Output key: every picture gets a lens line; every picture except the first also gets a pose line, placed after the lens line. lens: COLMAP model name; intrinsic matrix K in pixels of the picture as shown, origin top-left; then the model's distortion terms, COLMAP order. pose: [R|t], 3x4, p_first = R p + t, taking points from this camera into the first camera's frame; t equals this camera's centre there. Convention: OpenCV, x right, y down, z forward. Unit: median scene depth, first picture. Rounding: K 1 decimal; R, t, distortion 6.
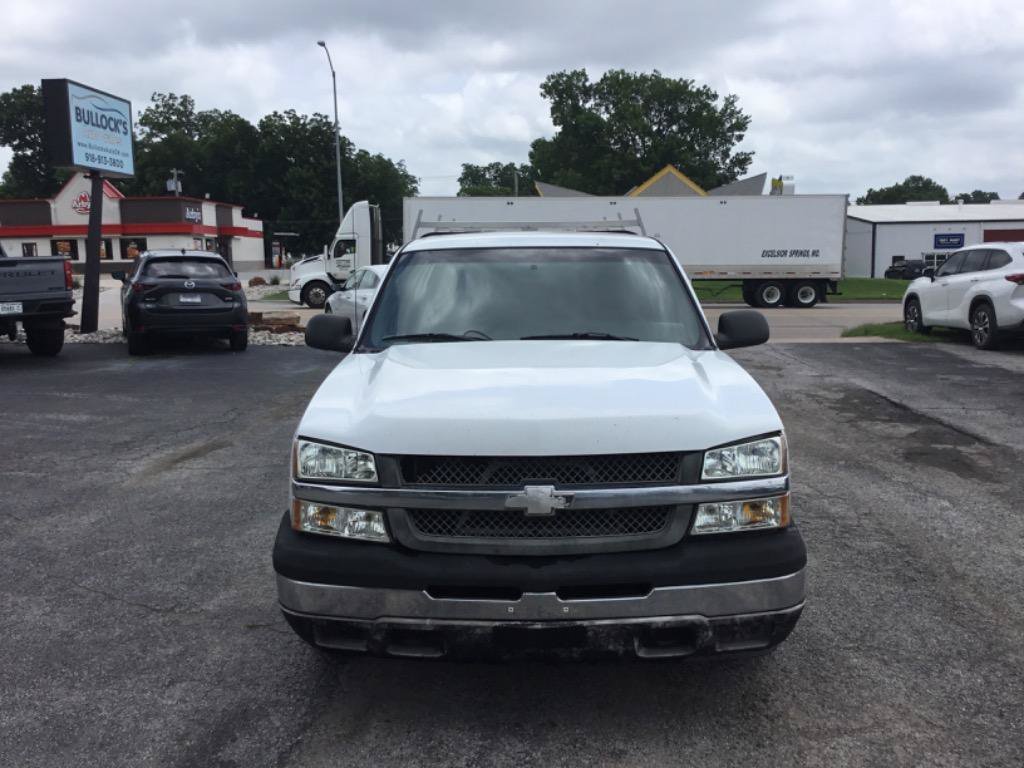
lens RADIAL K [[925.7, 0, 516.3], [0, 925.7, 382.5], [0, 0, 1]] dist [0.087665, -0.150133]
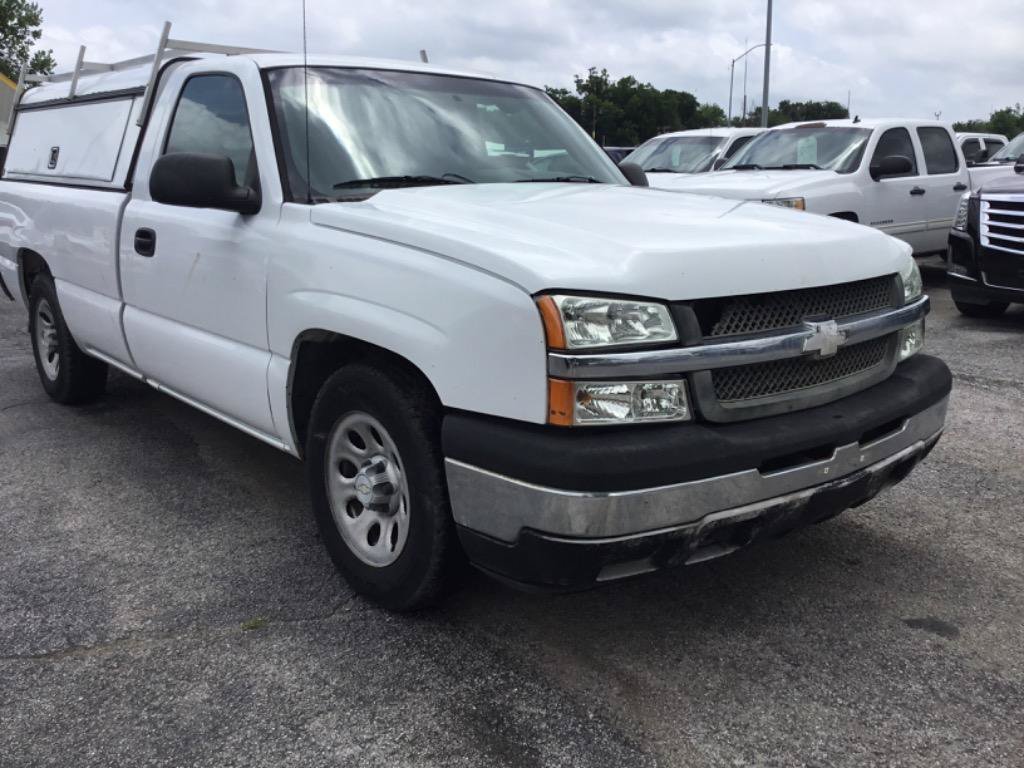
lens RADIAL K [[925.7, 0, 508.5], [0, 925.7, 361.0], [0, 0, 1]] dist [0.087665, -0.150133]
pose [[0.753107, -0.112558, 0.648198, -0.132852], [0.075573, 0.993535, 0.084721, 0.009477], [-0.653543, -0.014818, 0.756745, 0.097338]]
